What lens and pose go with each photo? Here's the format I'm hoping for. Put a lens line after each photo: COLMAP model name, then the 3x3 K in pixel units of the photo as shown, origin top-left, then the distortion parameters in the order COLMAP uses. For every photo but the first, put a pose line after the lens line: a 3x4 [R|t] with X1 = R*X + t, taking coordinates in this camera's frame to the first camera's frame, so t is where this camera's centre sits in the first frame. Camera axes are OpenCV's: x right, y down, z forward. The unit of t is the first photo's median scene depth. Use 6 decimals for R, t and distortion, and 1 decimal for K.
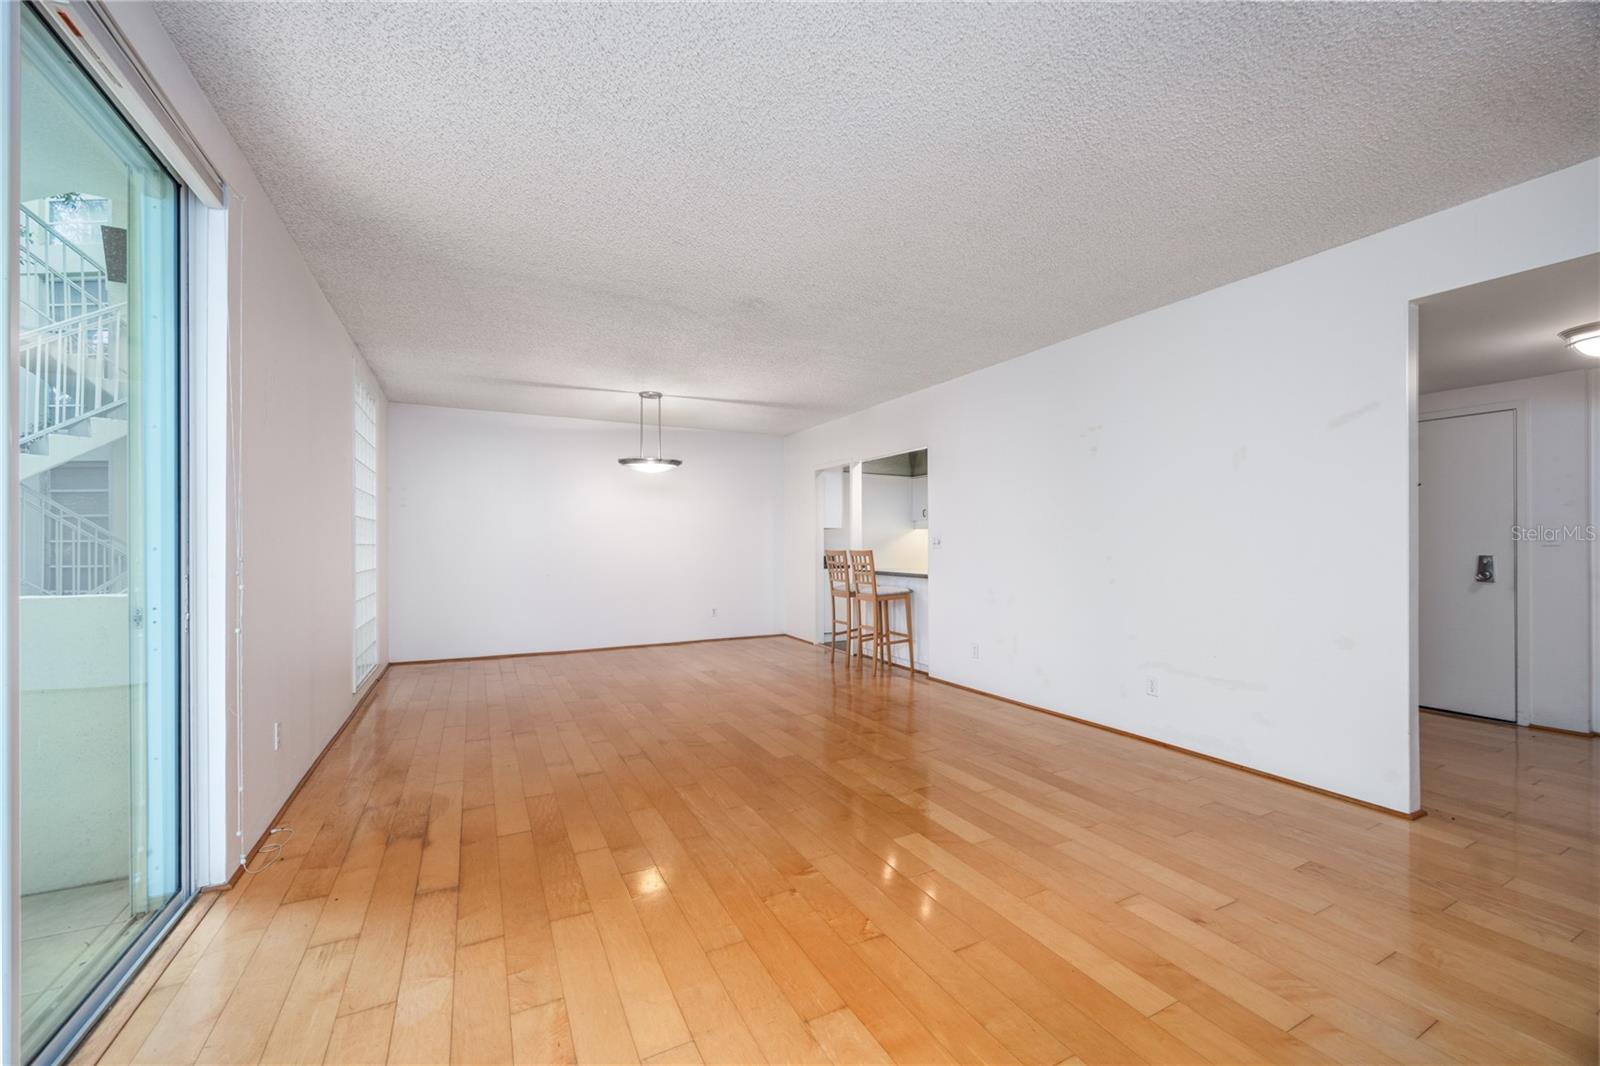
lens RADIAL K [[625.6, 0, 801.9], [0, 625.6, 540.8], [0, 0, 1]] dist [0.002104, -0.000277]
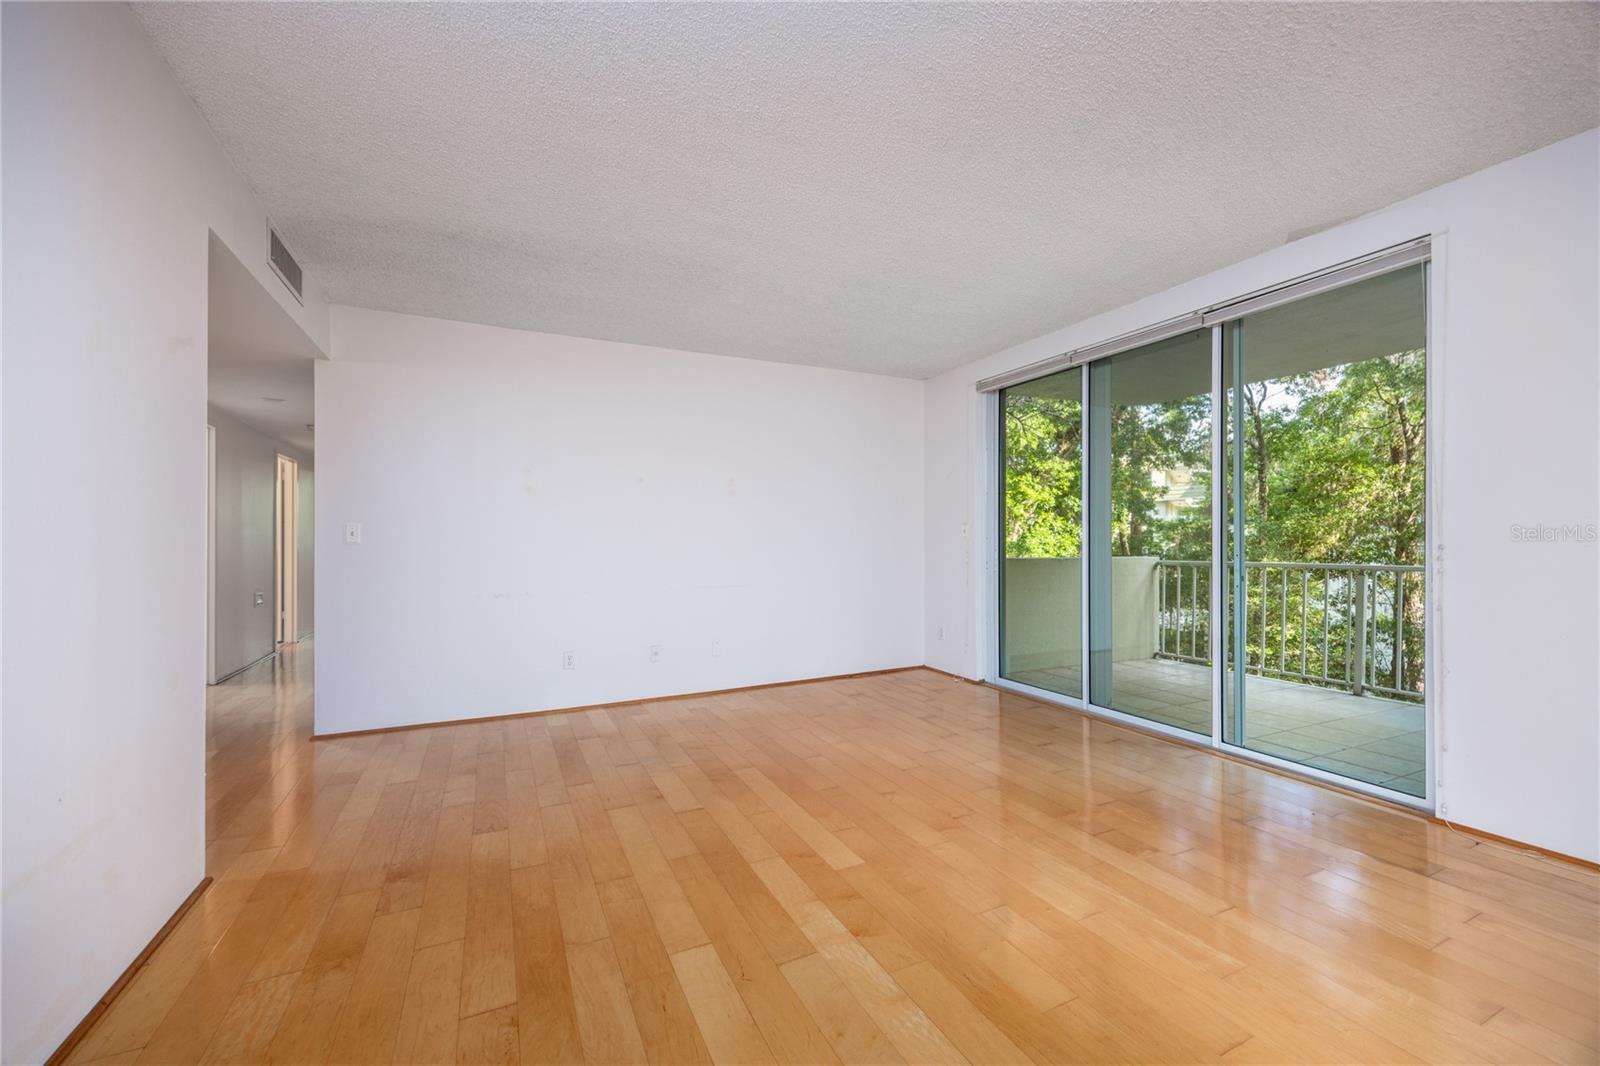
lens RADIAL K [[625.6, 0, 792.2], [0, 625.6, 541.3], [0, 0, 1]] dist [0.002104, -0.000277]
pose [[-0.999523, 0.008671, 0.029657, 0.094542], [0.008437, 0.999932, -0.008018, 0.010550], [-0.029725, -0.007764, -0.999528, 0.825673]]
